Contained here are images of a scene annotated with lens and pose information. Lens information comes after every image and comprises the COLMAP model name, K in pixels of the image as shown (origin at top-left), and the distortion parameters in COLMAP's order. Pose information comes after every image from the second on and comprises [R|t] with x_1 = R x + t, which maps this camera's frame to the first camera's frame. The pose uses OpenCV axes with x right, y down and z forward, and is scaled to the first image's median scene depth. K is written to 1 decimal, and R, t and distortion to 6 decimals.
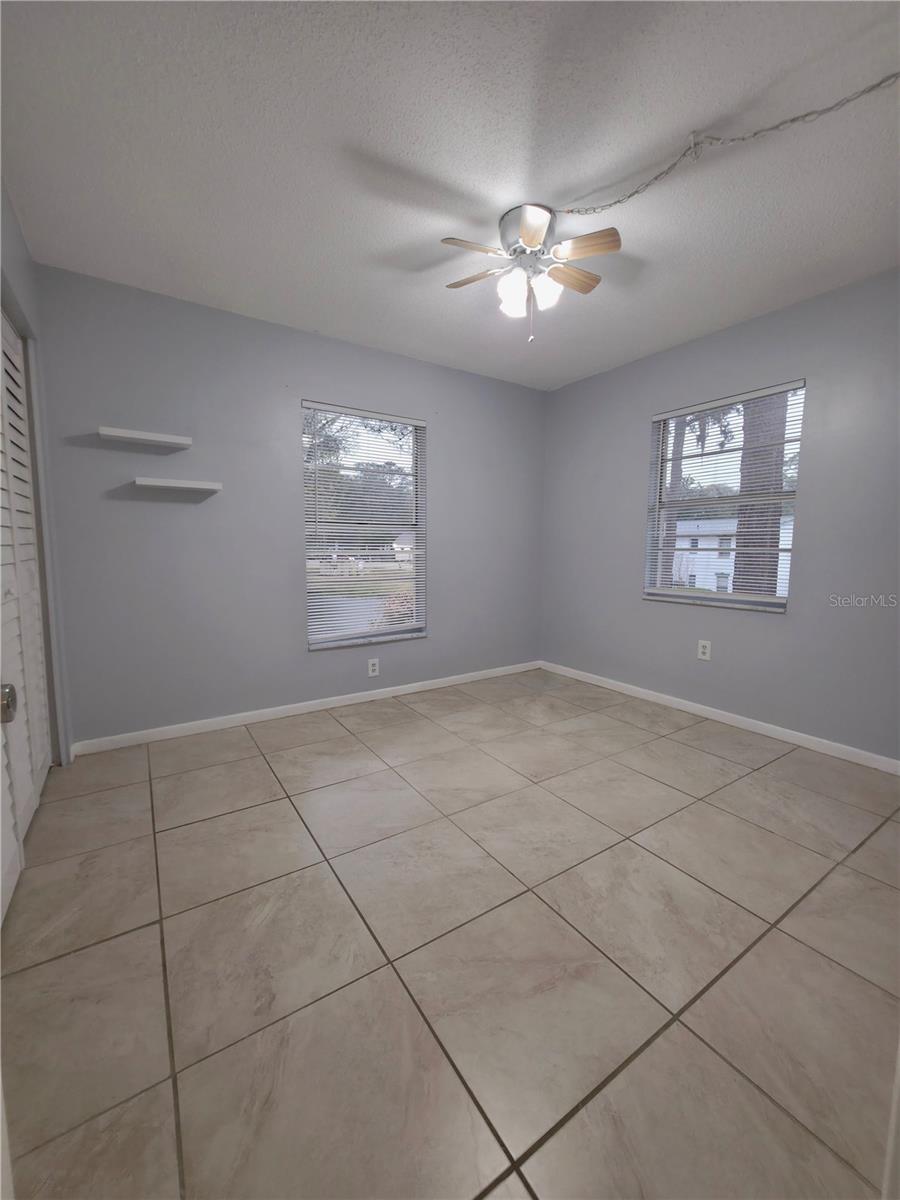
lens RADIAL K [[529.3, 0, 450.0], [0, 529.3, 600.0], [0, 0, 1]] dist [-0.001839, -0.000223]
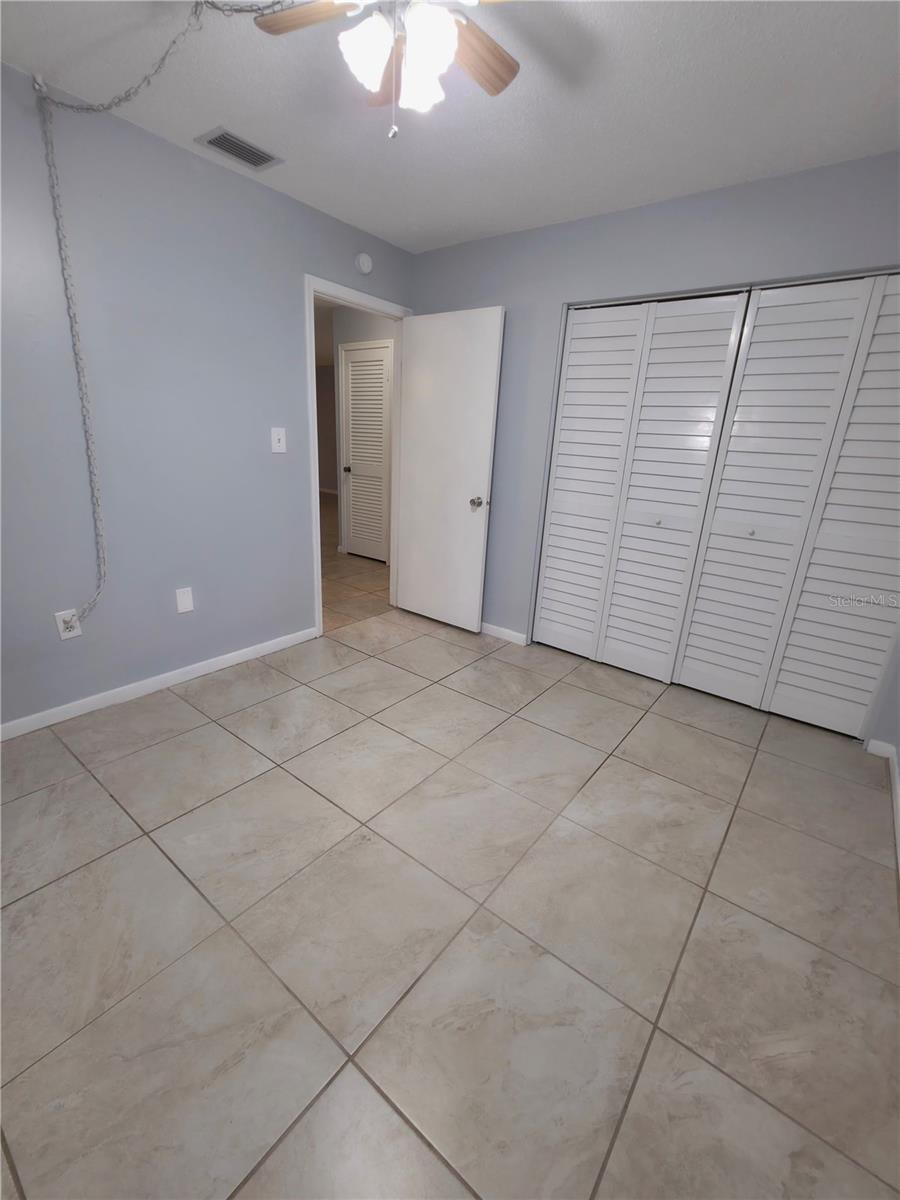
lens RADIAL K [[529.3, 0, 450.0], [0, 529.3, 600.0], [0, 0, 1]] dist [-0.001839, -0.000223]
pose [[-0.953016, 0.041739, -0.300030, 0.262865], [-0.082688, 0.917001, 0.390221, -0.252042], [0.291415, 0.396696, -0.870465, 1.596575]]
